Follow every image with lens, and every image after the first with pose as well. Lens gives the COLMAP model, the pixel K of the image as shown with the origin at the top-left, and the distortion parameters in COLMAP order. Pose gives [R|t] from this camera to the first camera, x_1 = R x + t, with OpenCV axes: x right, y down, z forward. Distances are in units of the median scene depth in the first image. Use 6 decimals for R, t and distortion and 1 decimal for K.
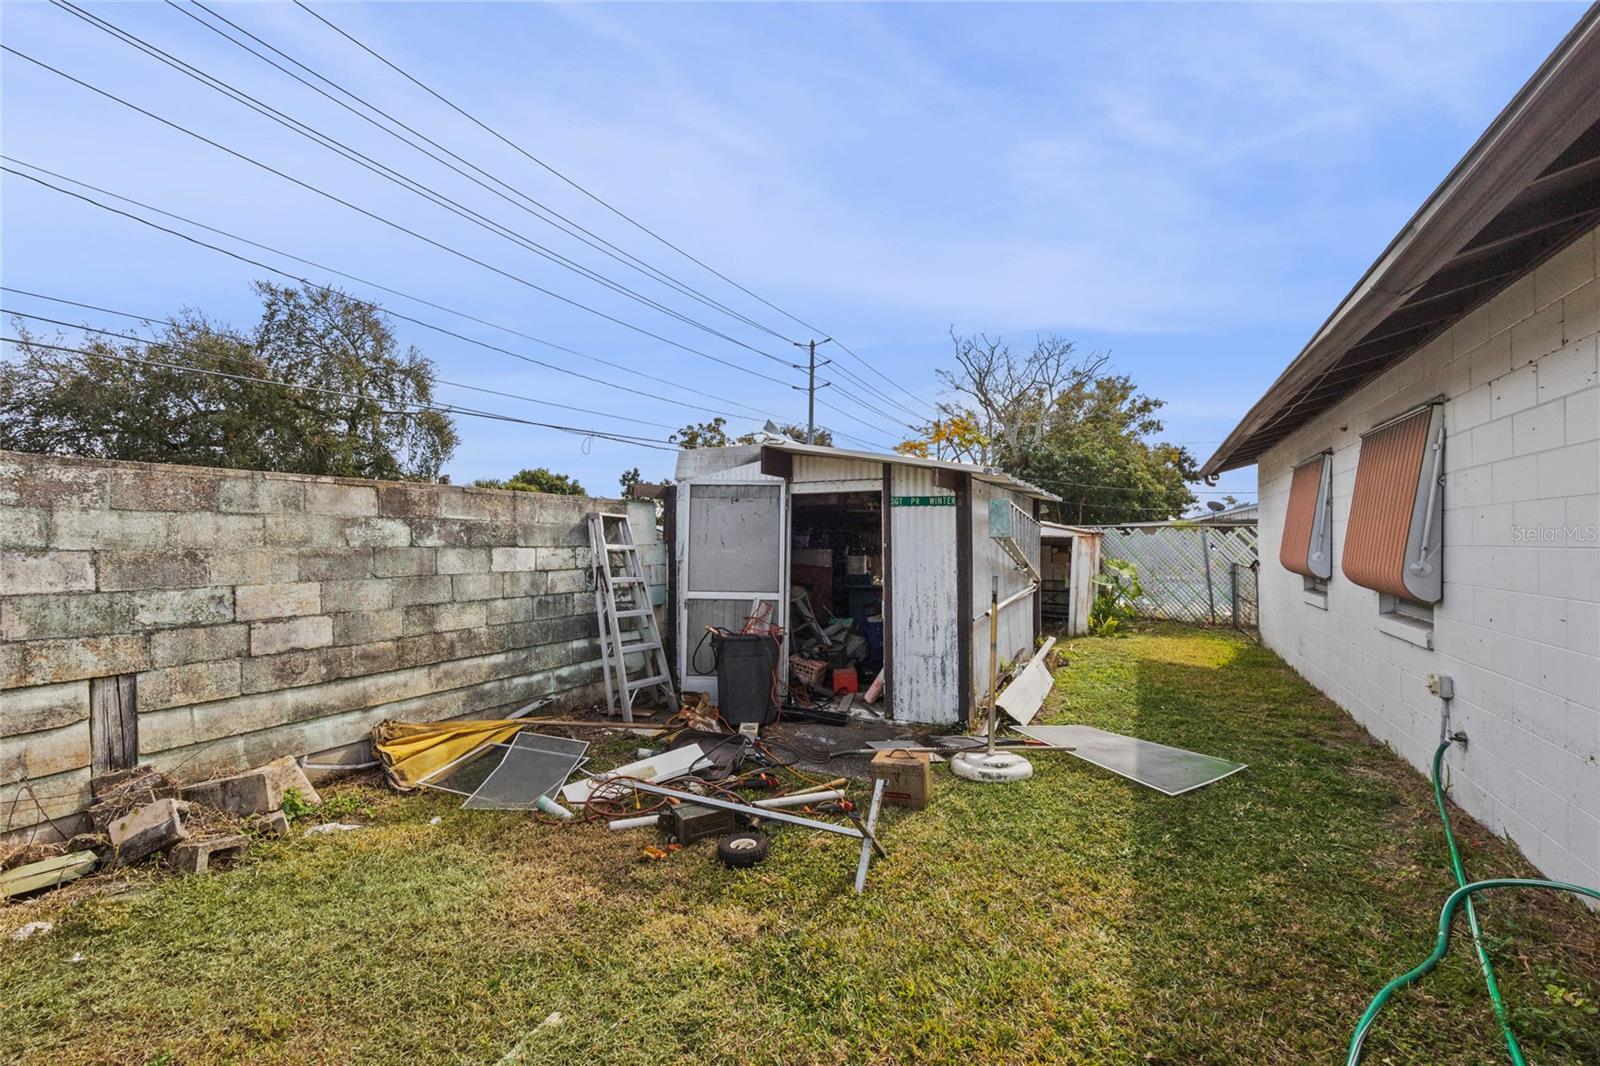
lens RADIAL K [[613.9, 0, 800.0], [0, 613.9, 533.0], [0, 0, 1]] dist [-0.001549, -0.000032]
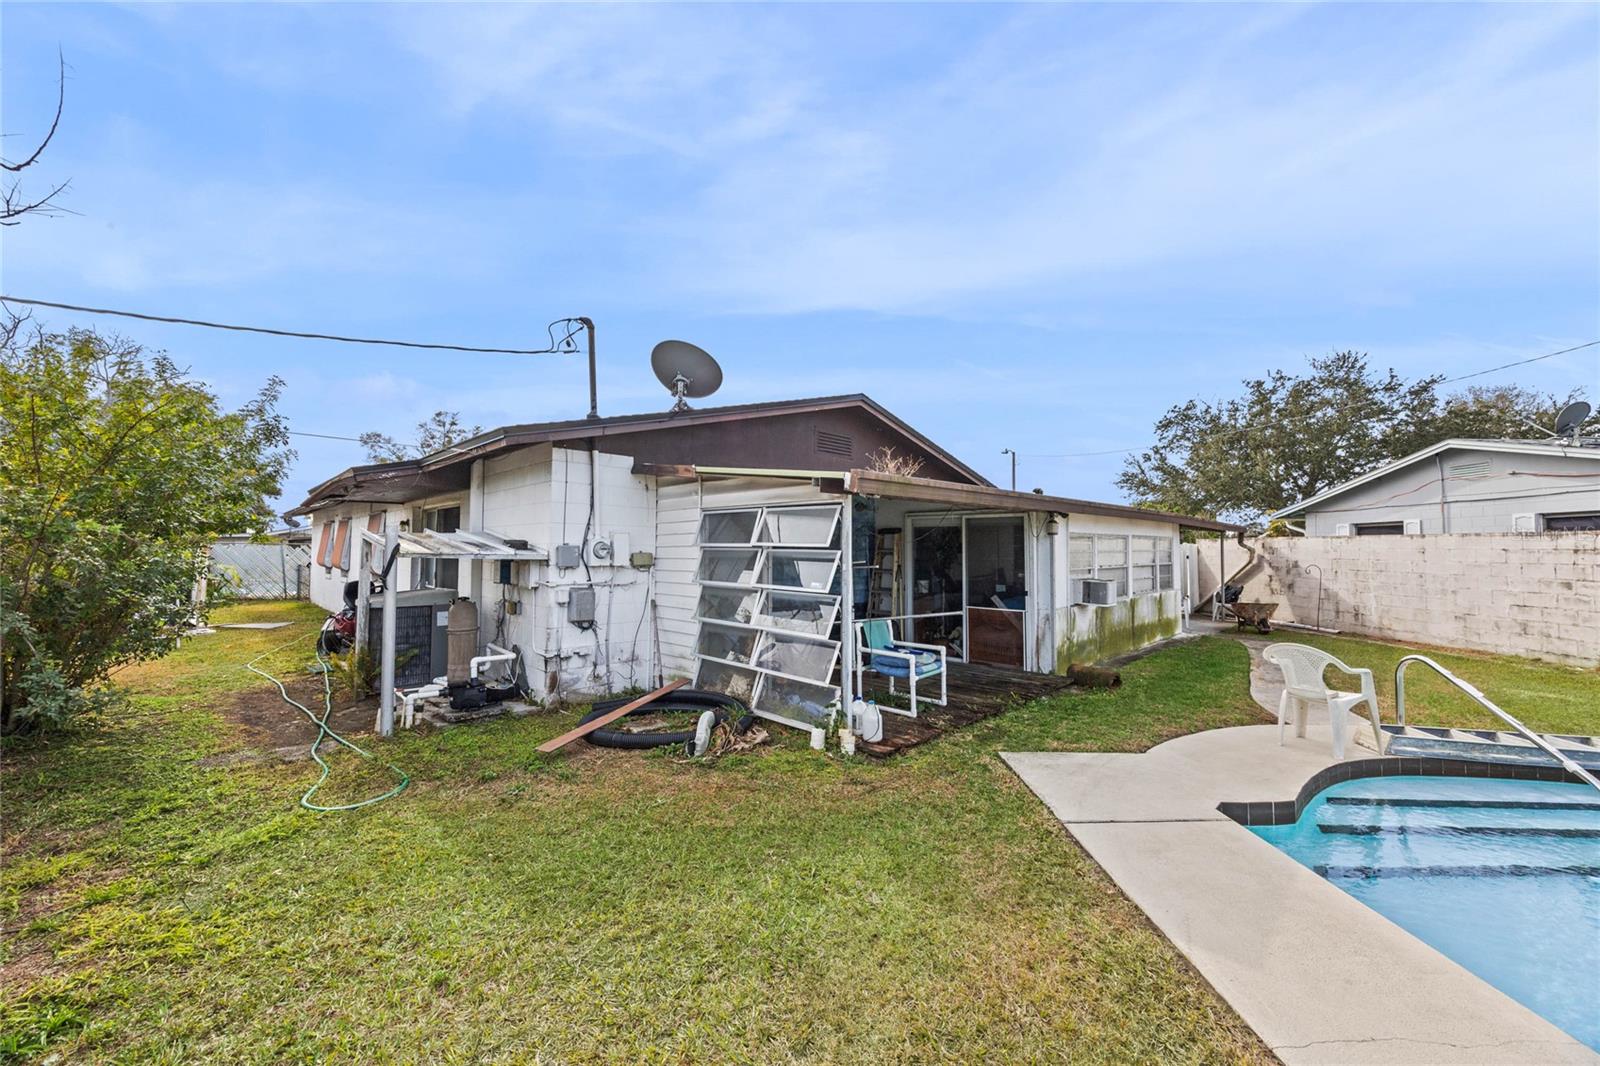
lens RADIAL K [[613.9, 0, 800.0], [0, 613.9, 533.0], [0, 0, 1]] dist [-0.001549, -0.000032]
pose [[0.279203, 0.037392, 0.959504, -0.622397], [-0.022838, 0.999217, -0.032294, -0.020117], [-0.959960, -0.012896, 0.279839, -0.926258]]
